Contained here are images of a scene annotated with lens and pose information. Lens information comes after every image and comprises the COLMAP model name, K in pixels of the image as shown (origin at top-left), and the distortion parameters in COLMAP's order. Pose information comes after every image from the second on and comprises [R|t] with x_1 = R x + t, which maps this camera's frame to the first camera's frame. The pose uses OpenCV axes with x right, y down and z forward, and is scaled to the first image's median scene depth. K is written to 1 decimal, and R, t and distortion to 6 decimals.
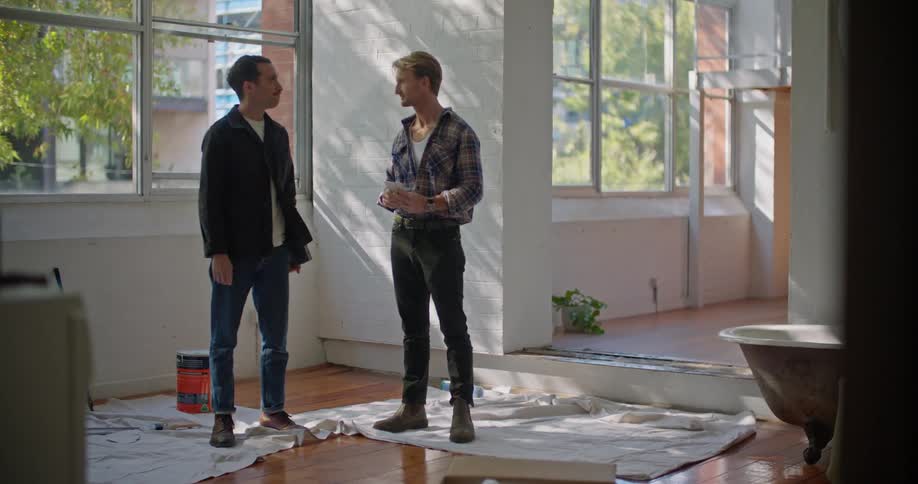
lens RADIAL K [[1361.8, 0, 471.9], [0, 1361.8, 260.1], [0, 0, 1]] dist [-0.075028, 0.000000]
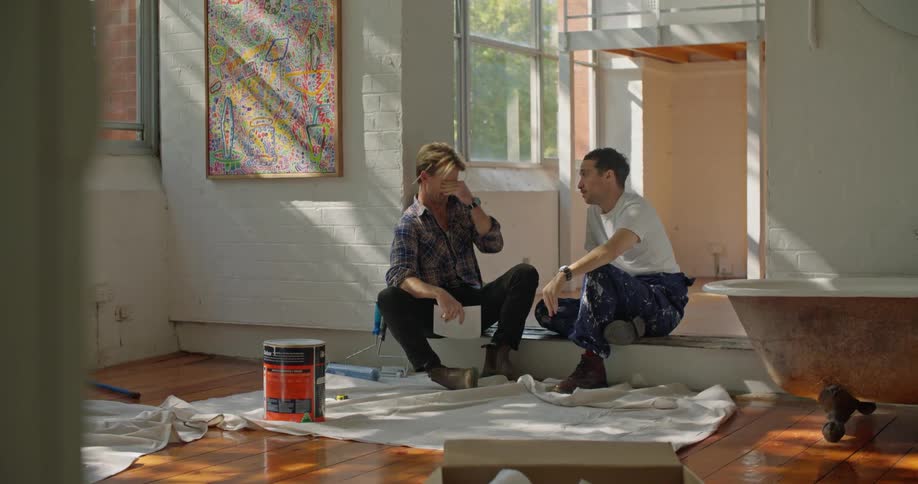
lens RADIAL K [[1361.8, 0, 444.2], [0, 1361.8, 232.0], [0, 0, 1]] dist [-0.075028, 0.000000]
pose [[0.990863, -0.013164, 0.134232, -0.057653], [0.017229, 0.999426, -0.029165, 0.030191], [-0.133771, 0.031212, 0.990521, 0.157327]]
